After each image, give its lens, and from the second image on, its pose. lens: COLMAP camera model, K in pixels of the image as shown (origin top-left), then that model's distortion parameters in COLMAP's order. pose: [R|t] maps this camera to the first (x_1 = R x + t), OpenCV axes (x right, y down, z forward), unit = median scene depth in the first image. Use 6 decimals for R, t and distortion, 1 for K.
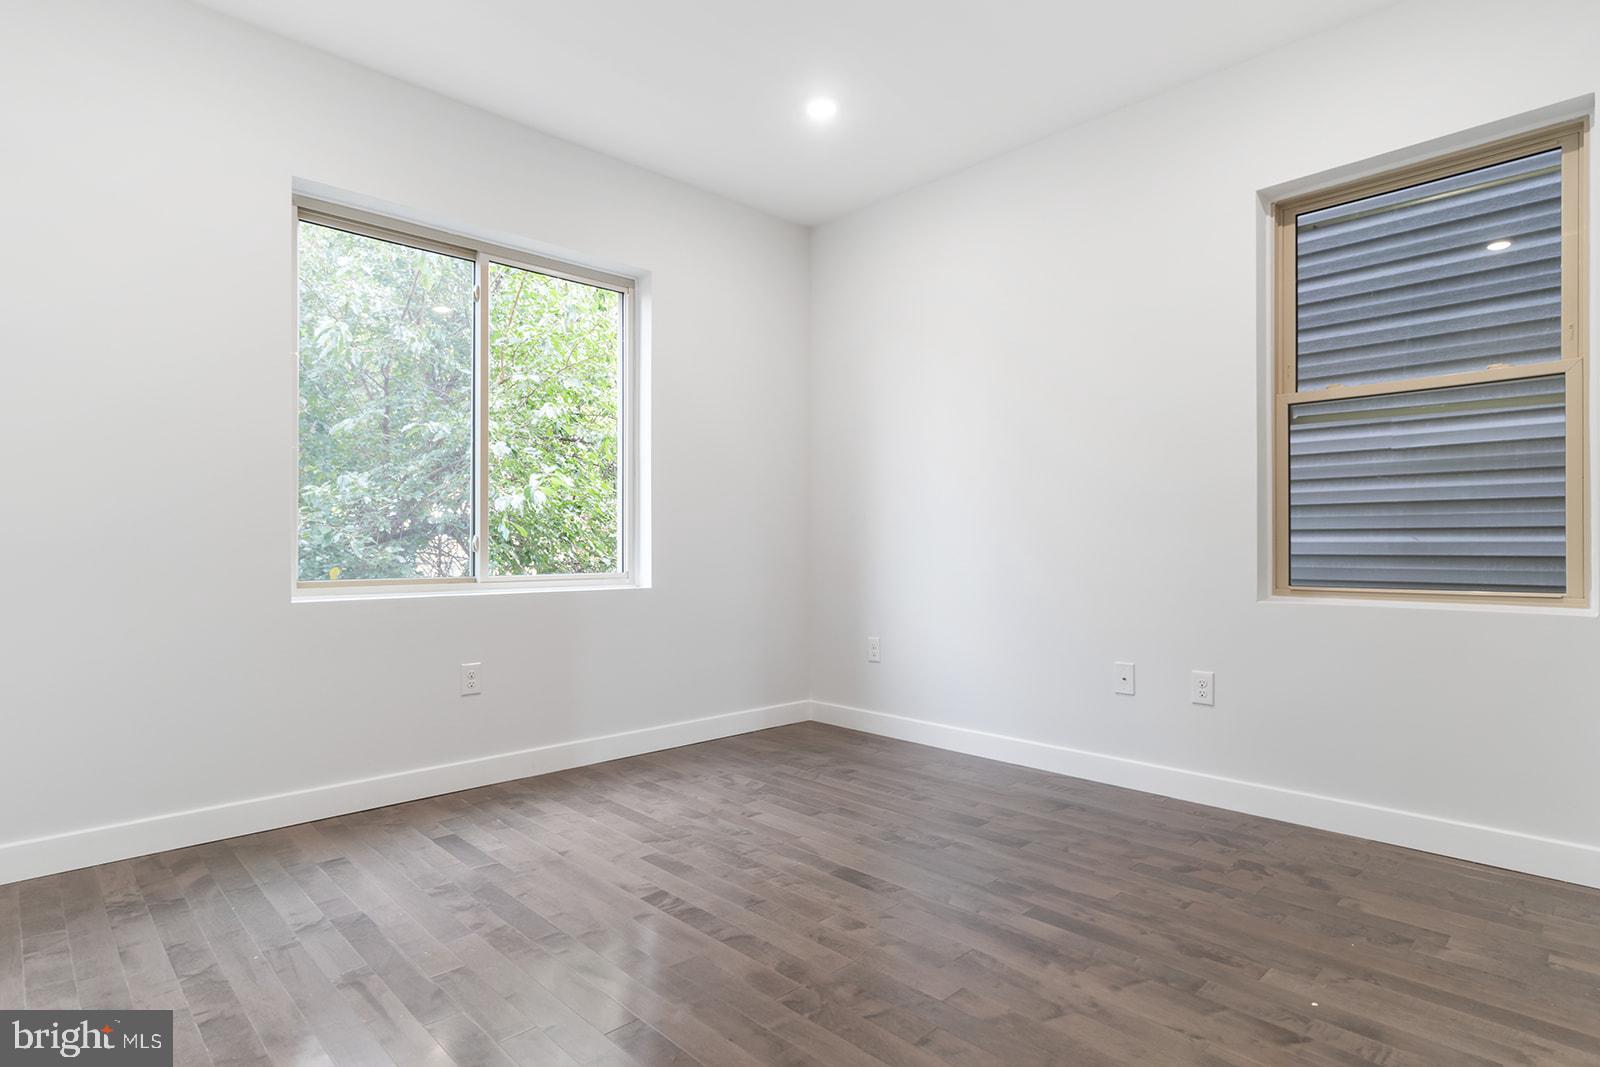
lens RADIAL K [[824.0, 0, 781.1], [0, 824.0, 542.7], [0, 0, 1]] dist [-0.005152, 0.003454]
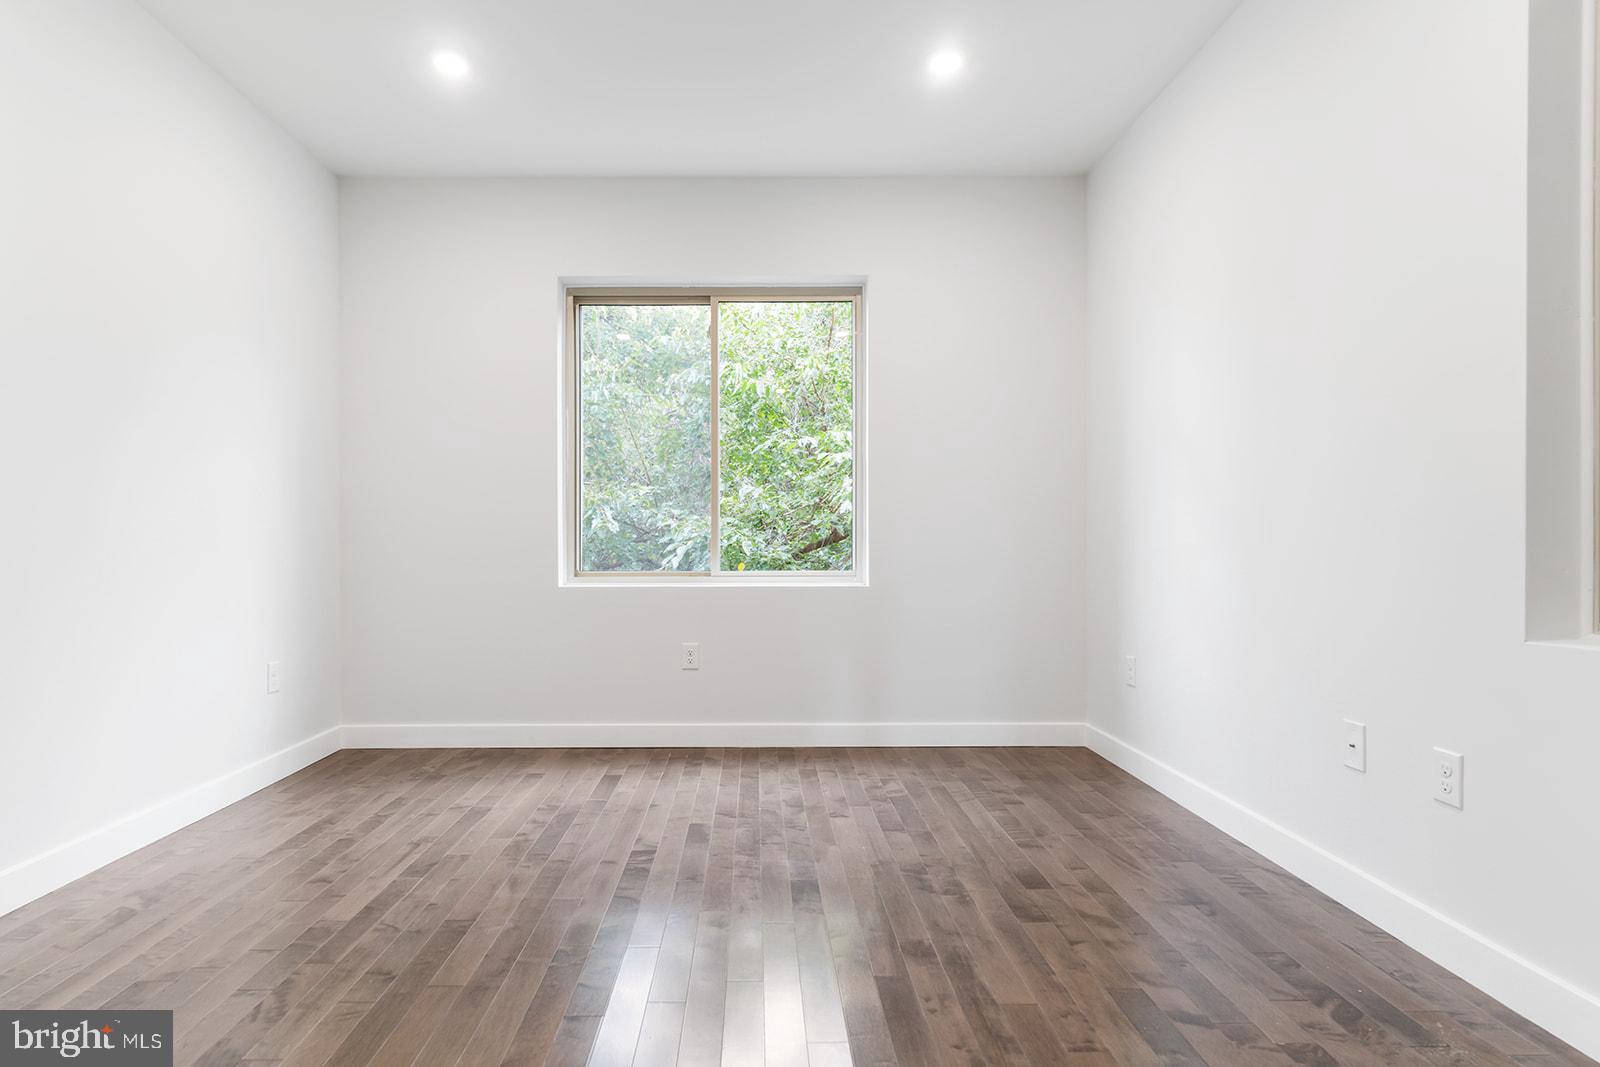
lens RADIAL K [[824.0, 0, 772.5], [0, 824.0, 550.1], [0, 0, 1]] dist [-0.005152, 0.003454]
pose [[0.732736, 0.003231, -0.680506, 0.597292], [0.004385, 0.999946, 0.009469, -0.000211], [0.680499, -0.009922, 0.732682, 0.228195]]
